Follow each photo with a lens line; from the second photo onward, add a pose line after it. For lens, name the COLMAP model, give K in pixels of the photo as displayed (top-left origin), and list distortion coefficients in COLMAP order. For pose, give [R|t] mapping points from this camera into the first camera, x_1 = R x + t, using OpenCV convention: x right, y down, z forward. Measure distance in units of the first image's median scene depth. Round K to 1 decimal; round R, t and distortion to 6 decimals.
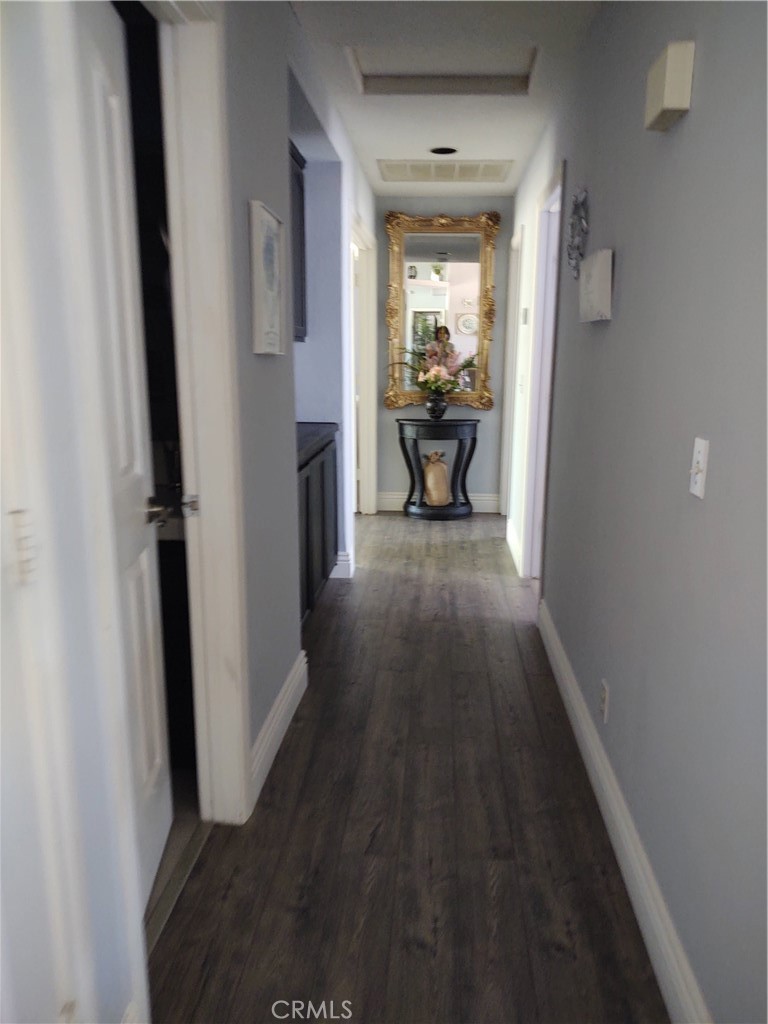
lens RADIAL K [[799.9, 0, 381.7], [0, 799.9, 515.4], [0, 0, 1]] dist [-0.003202, -0.012744]
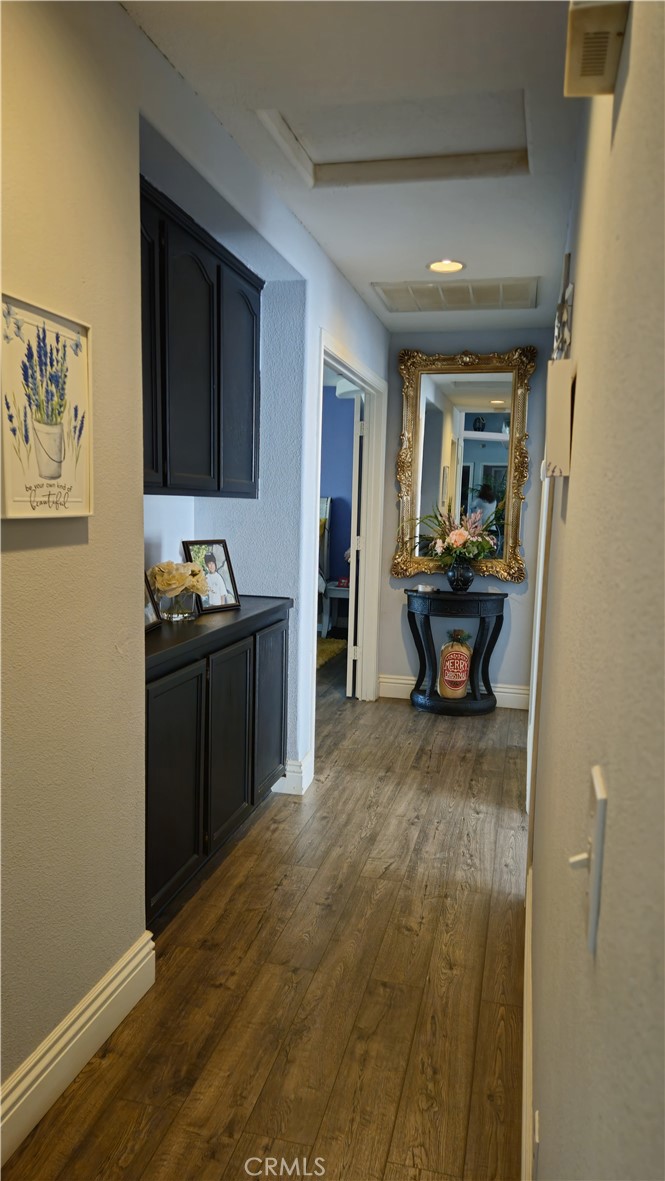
lens RADIAL K [[782.4, 0, 337.0], [0, 782.4, 587.7], [0, 0, 1]] dist [0.075818, -0.063673]
pose [[0.981665, 0.034617, -0.187444, 0.105470], [-0.053366, 0.993957, -0.095920, -0.040982], [0.182991, 0.104165, 0.977581, 0.184911]]
